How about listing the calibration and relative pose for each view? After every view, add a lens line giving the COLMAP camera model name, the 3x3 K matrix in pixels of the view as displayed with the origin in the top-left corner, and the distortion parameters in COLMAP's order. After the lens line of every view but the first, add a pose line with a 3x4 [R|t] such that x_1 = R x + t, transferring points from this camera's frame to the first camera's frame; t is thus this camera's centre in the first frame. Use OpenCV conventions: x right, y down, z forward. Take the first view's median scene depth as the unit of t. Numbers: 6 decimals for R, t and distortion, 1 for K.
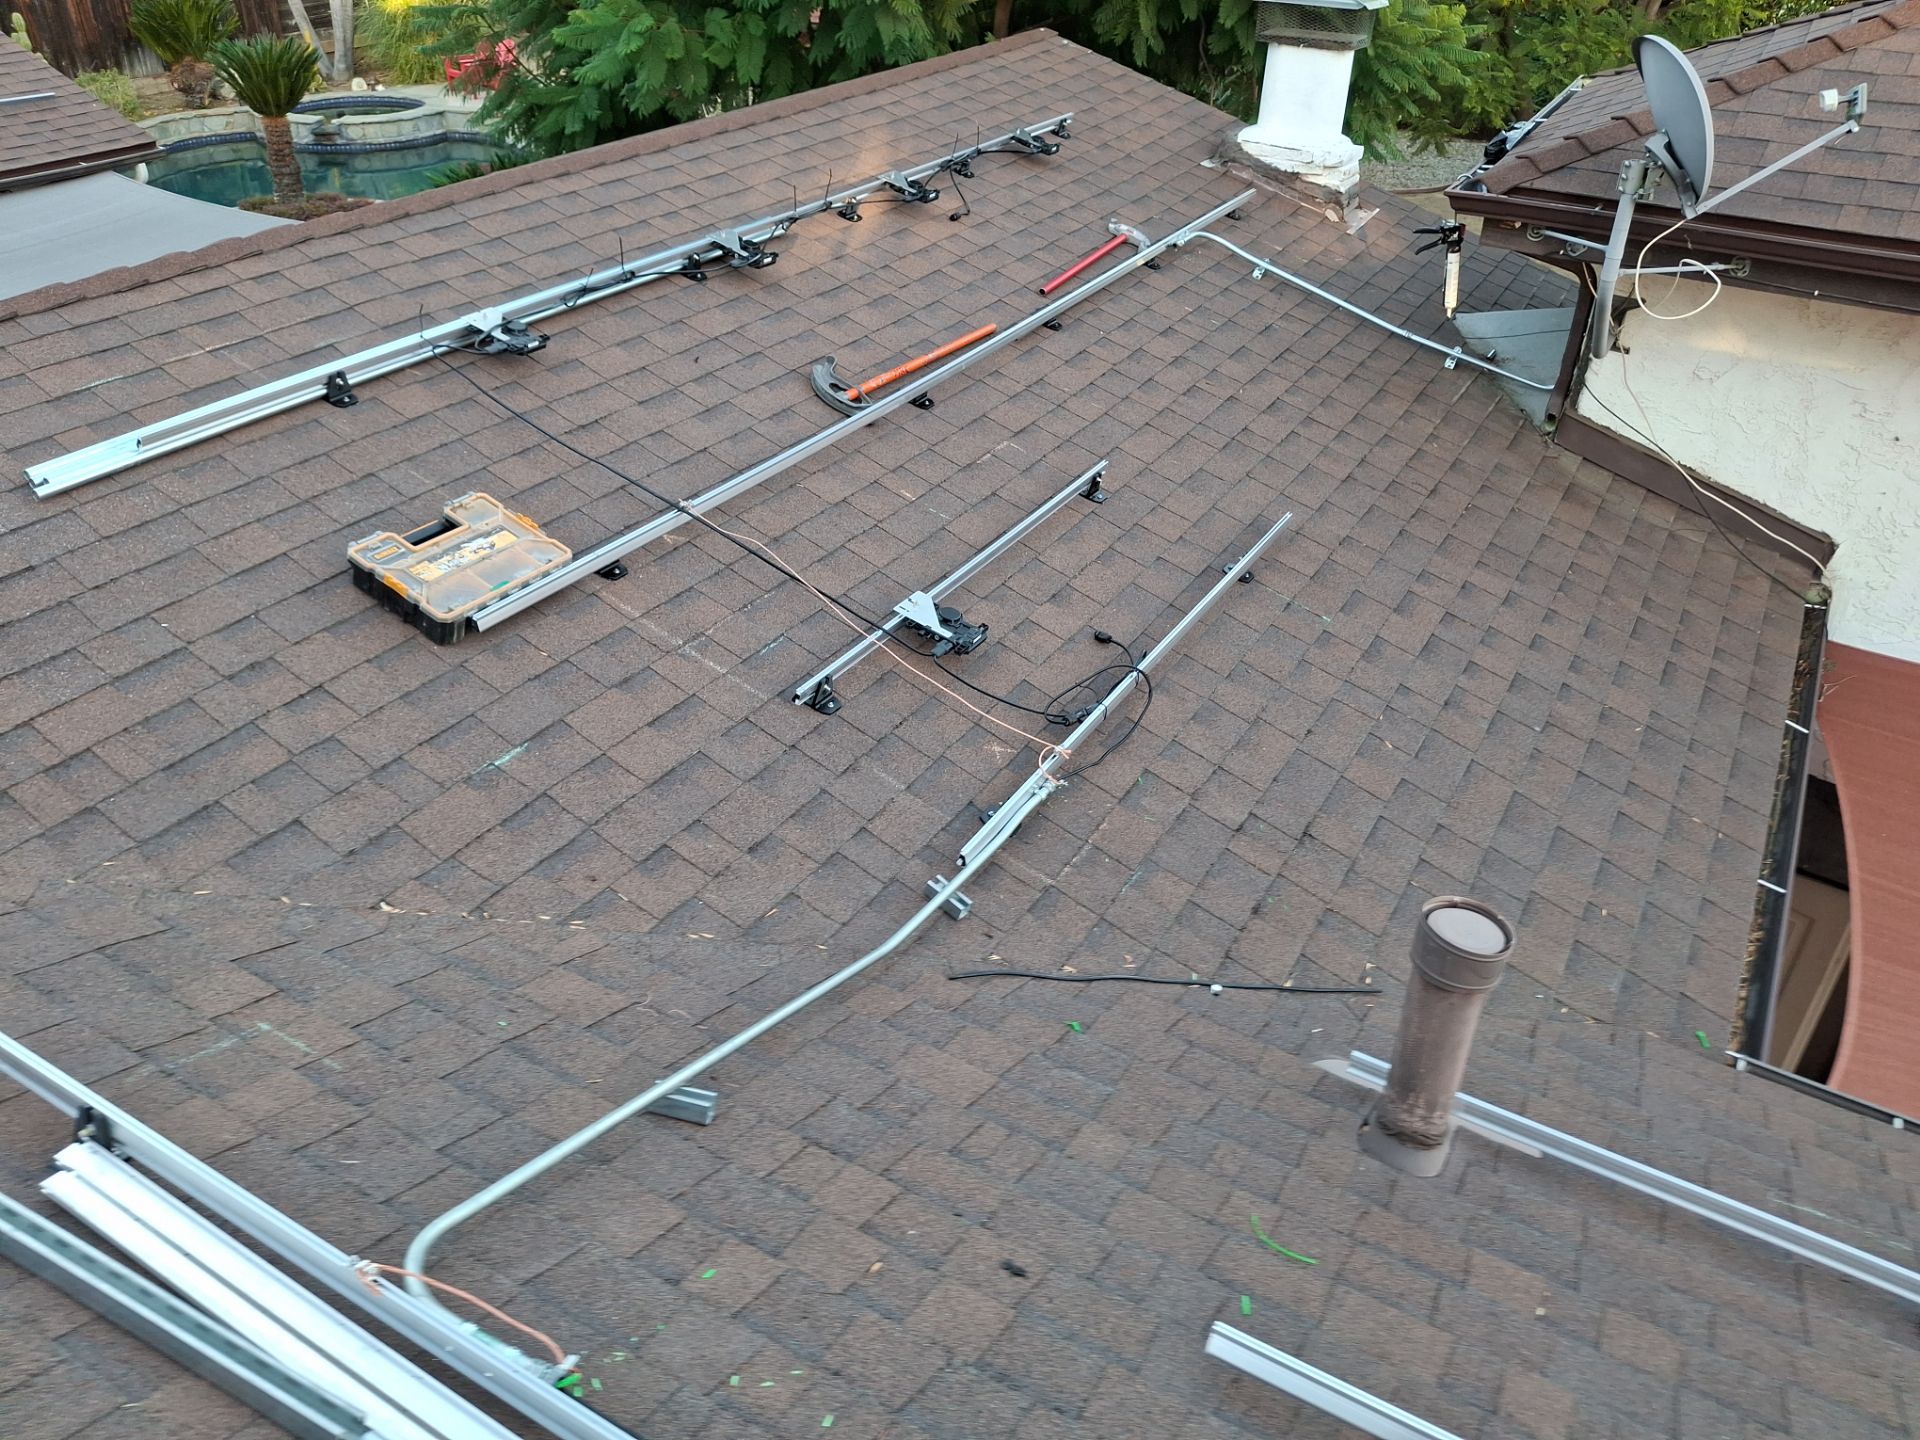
lens RADIAL K [[1435.7, 0, 959.1], [0, 1435.7, 715.2], [0, 0, 1]] dist [0.066921, -0.134293]
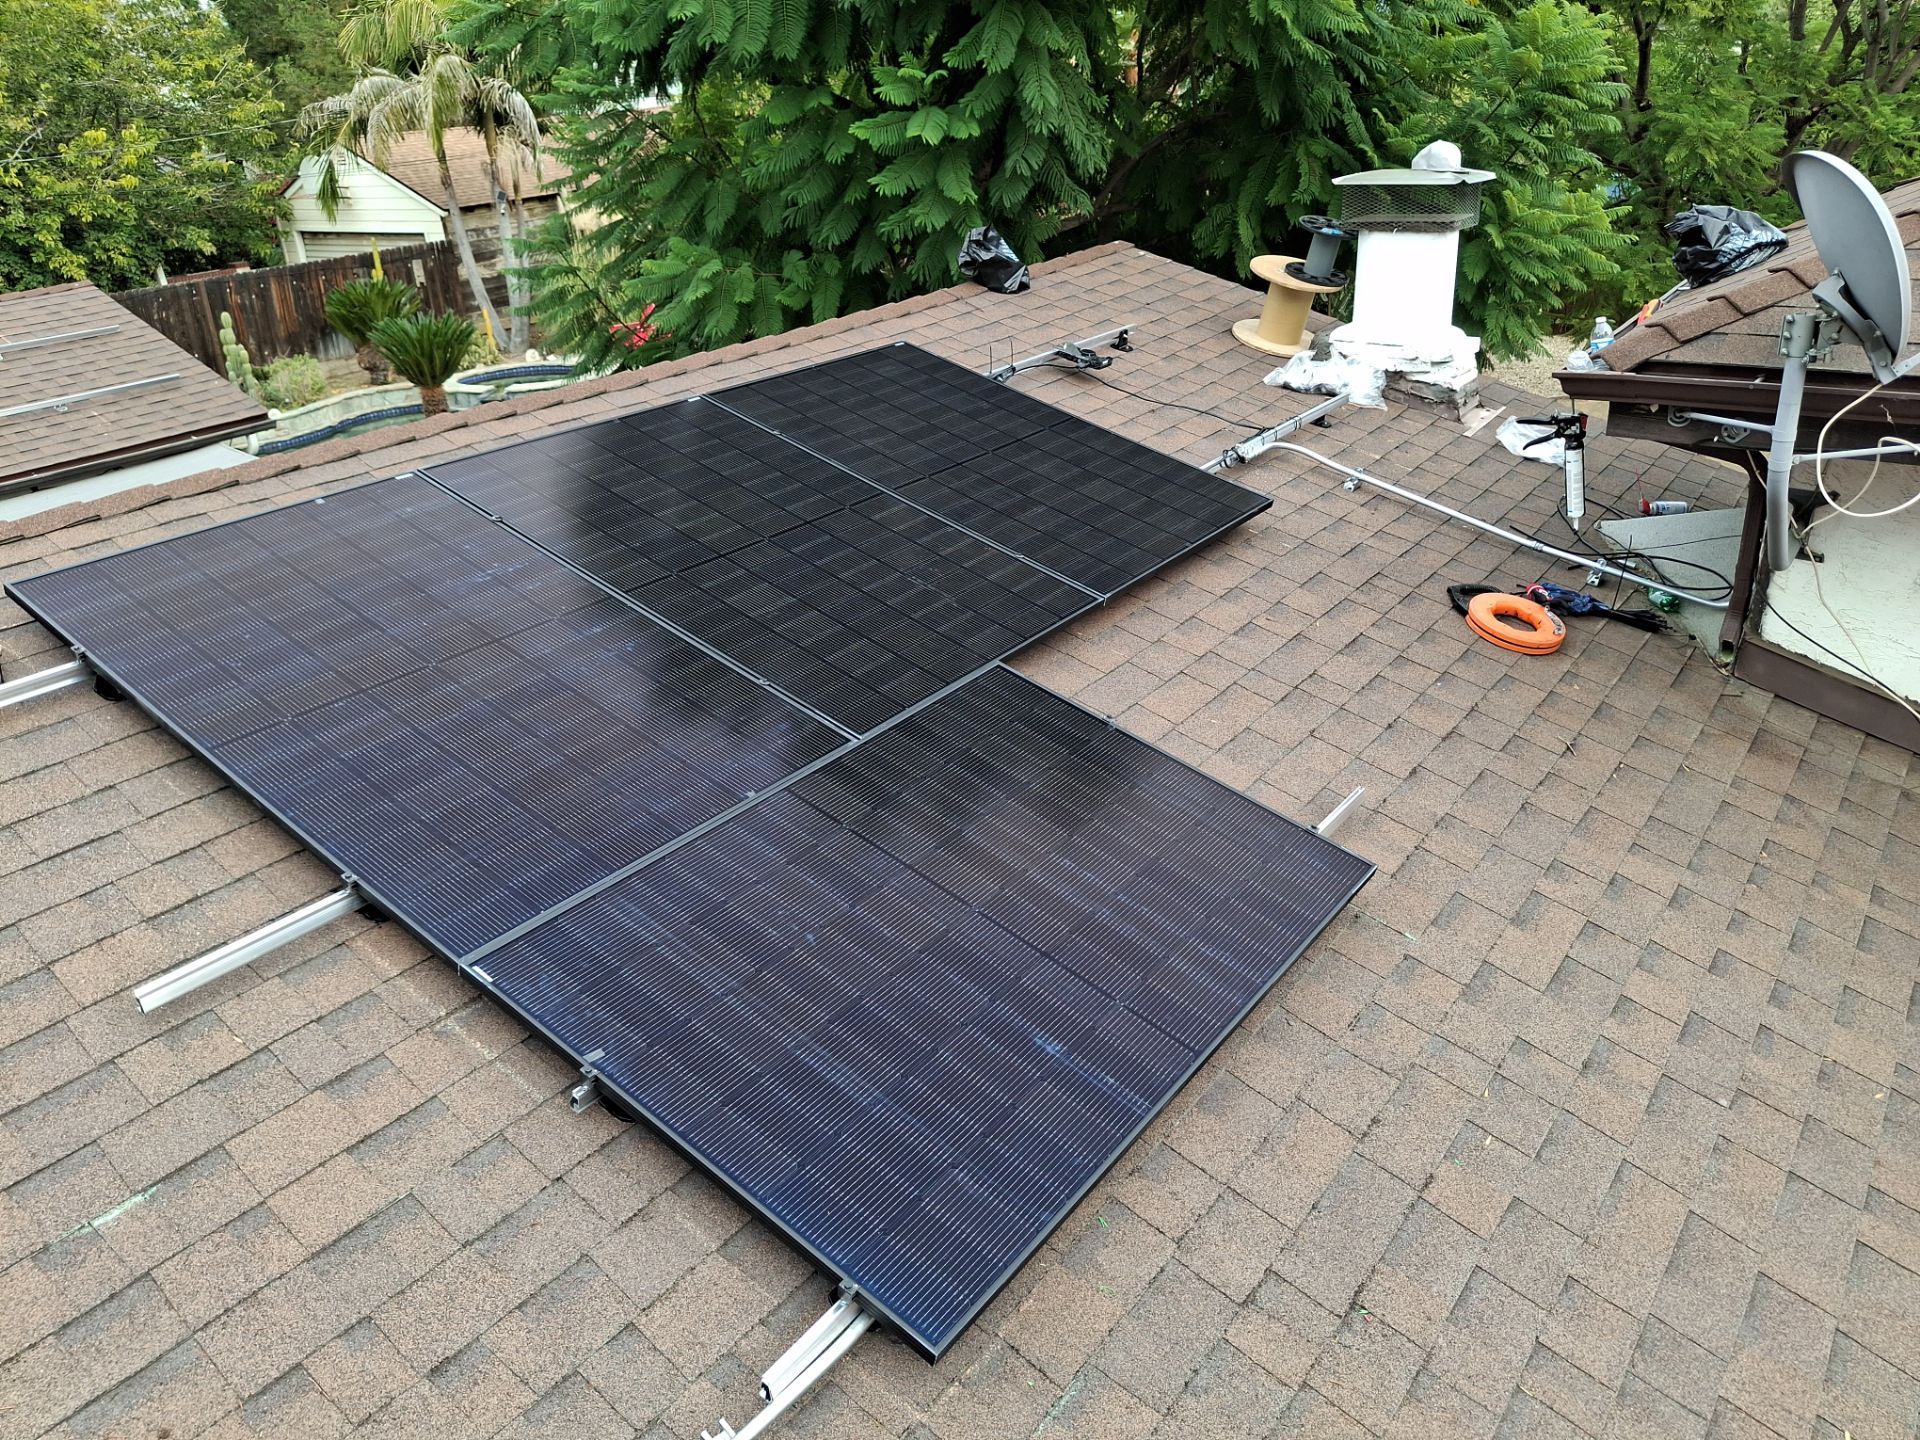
lens RADIAL K [[1438.6, 0, 961.2], [0, 1438.6, 729.0], [0, 0, 1]] dist [0.025920, -0.074676]
pose [[0.991271, -0.027311, -0.128978, 0.108742], [0.008546, 0.989561, -0.143860, -0.058227], [0.131560, 0.141502, 0.981157, 0.209440]]
